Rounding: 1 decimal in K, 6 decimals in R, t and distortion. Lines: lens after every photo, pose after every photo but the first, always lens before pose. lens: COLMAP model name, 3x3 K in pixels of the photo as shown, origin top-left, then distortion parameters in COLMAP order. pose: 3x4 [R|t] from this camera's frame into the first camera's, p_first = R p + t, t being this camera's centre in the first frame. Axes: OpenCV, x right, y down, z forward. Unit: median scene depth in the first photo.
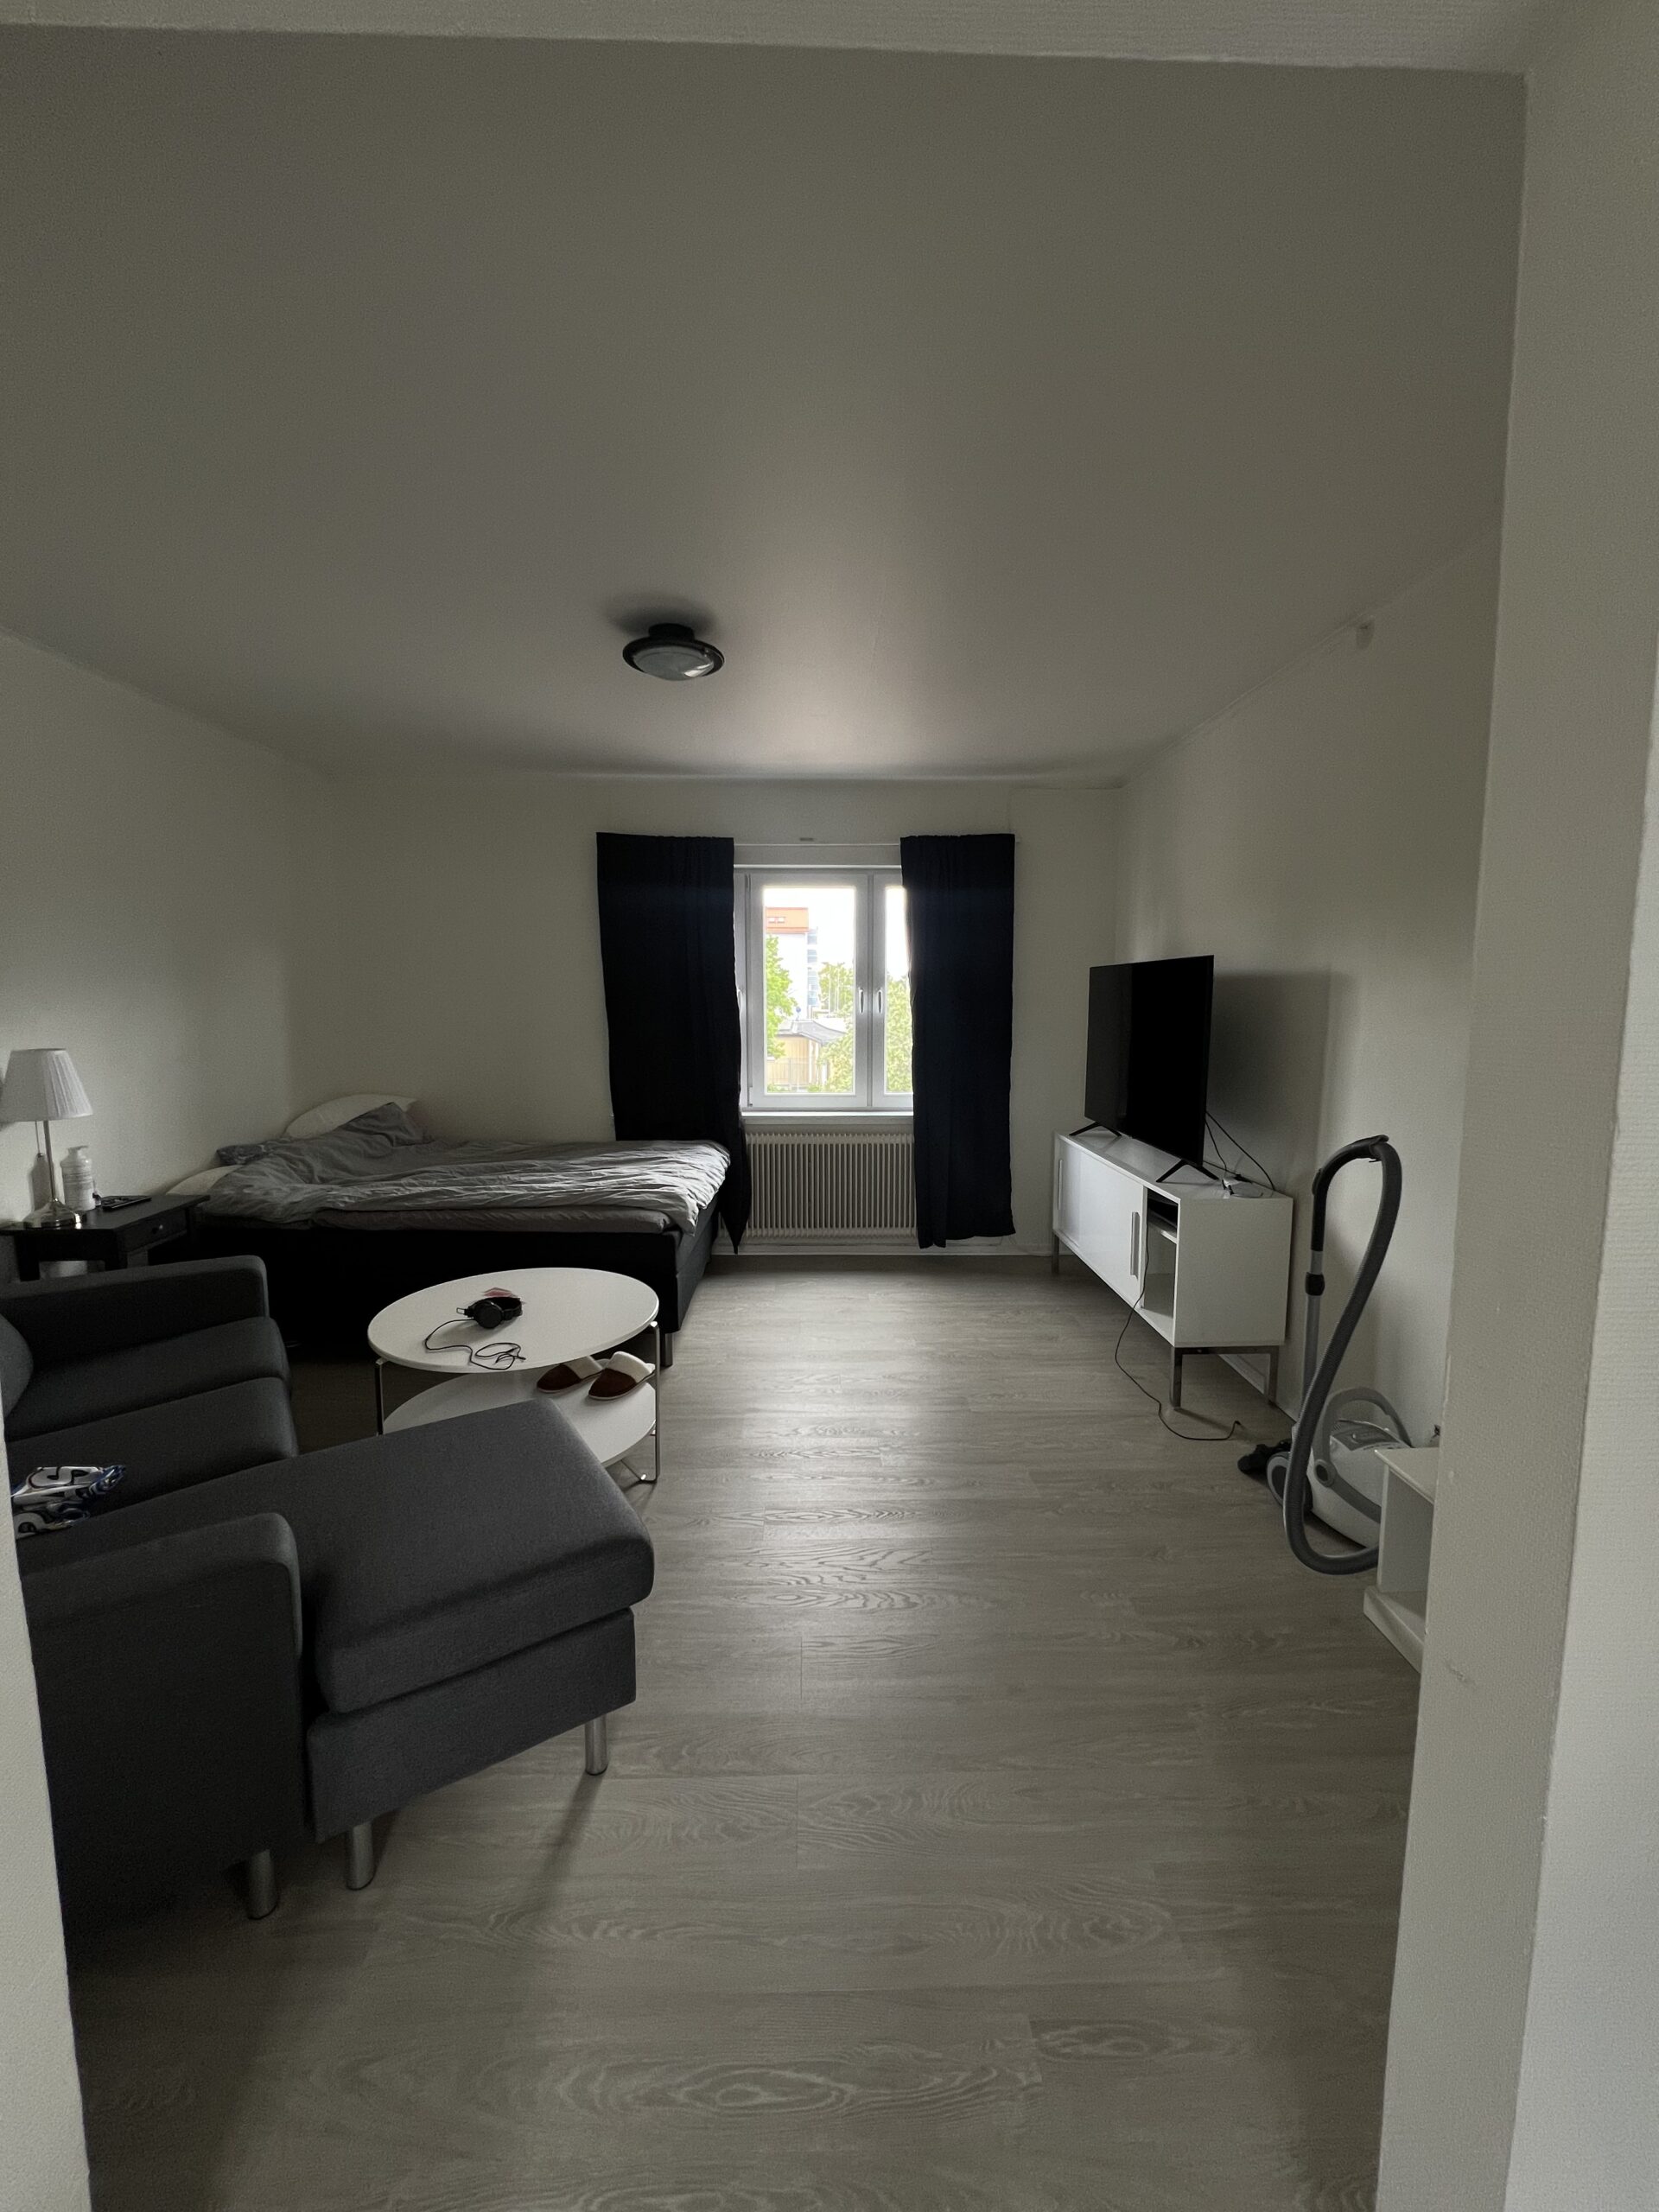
lens RADIAL K [[880.6, 0, 829.5], [0, 880.6, 1106.0], [0, 0, 1]] dist [0.001988, 0.000141]
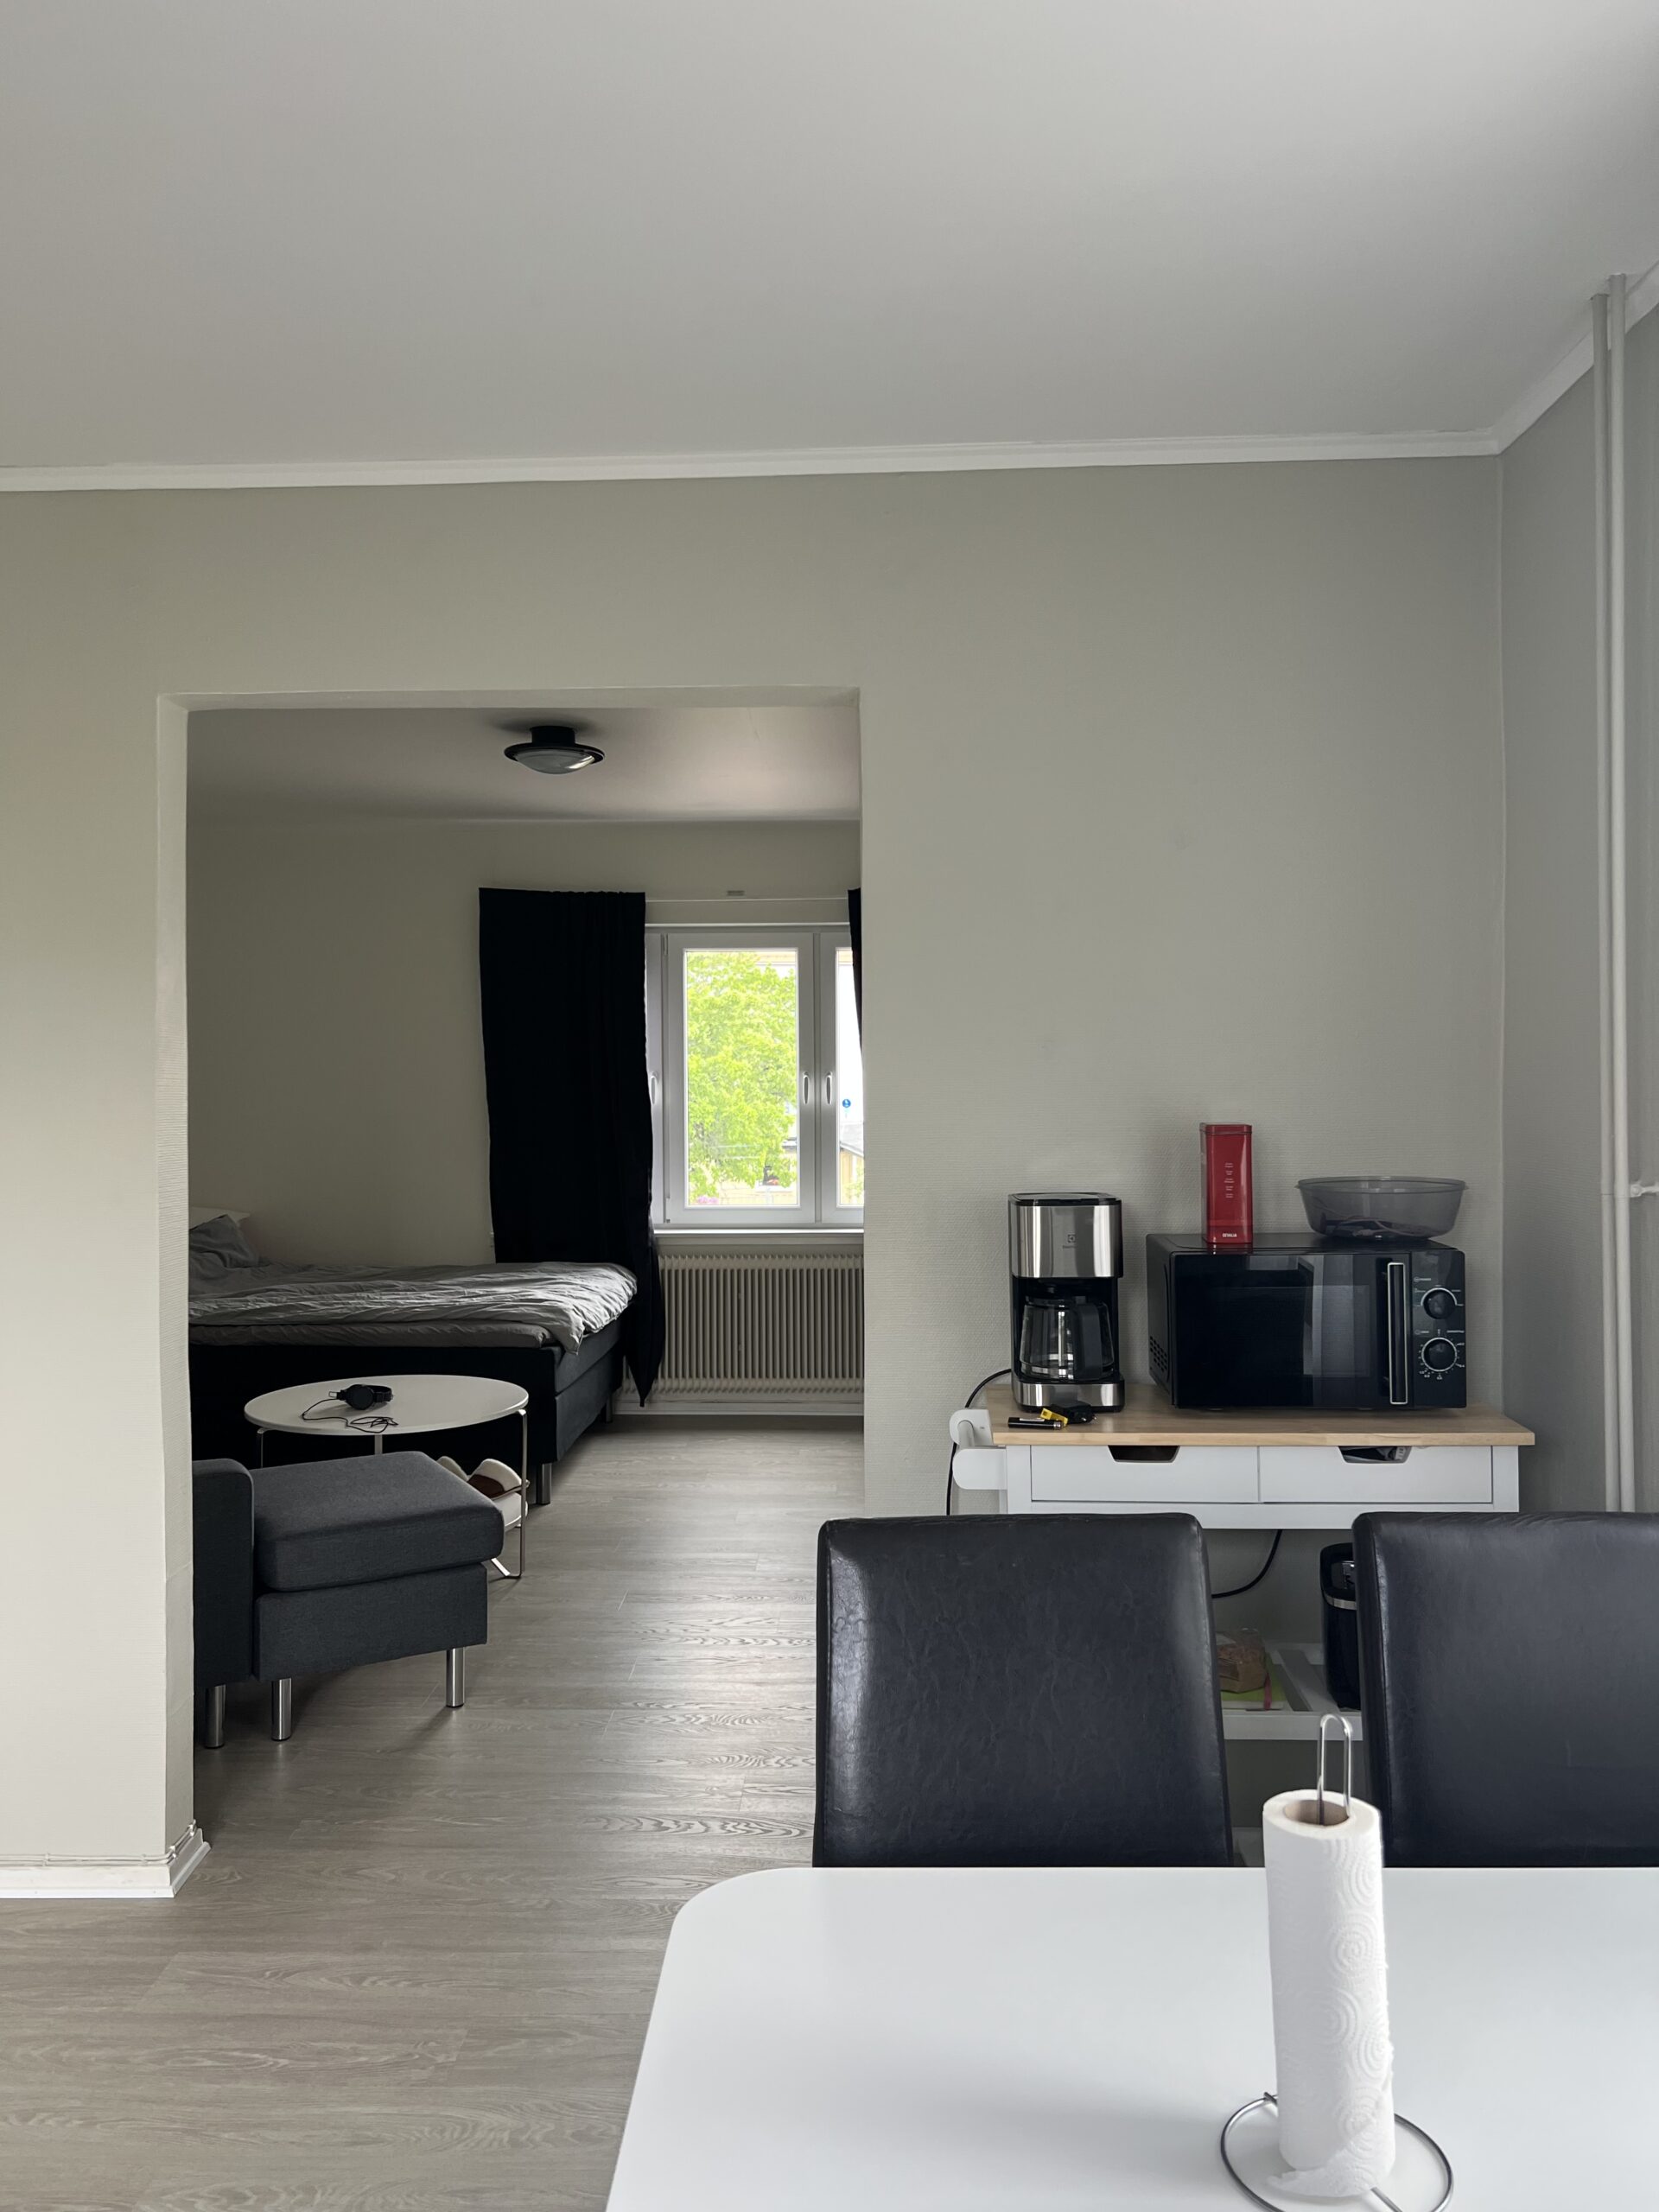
lens RADIAL K [[1667.2, 0, 829.5], [0, 1667.2, 1106.0], [0, 0, 1]] dist [0.076112, -0.001553]
pose [[0.998627, -0.006680, -0.051963, 0.165213], [0.001071, 0.994232, -0.107242, 0.070366], [0.052380, 0.107039, 0.992874, -0.599795]]
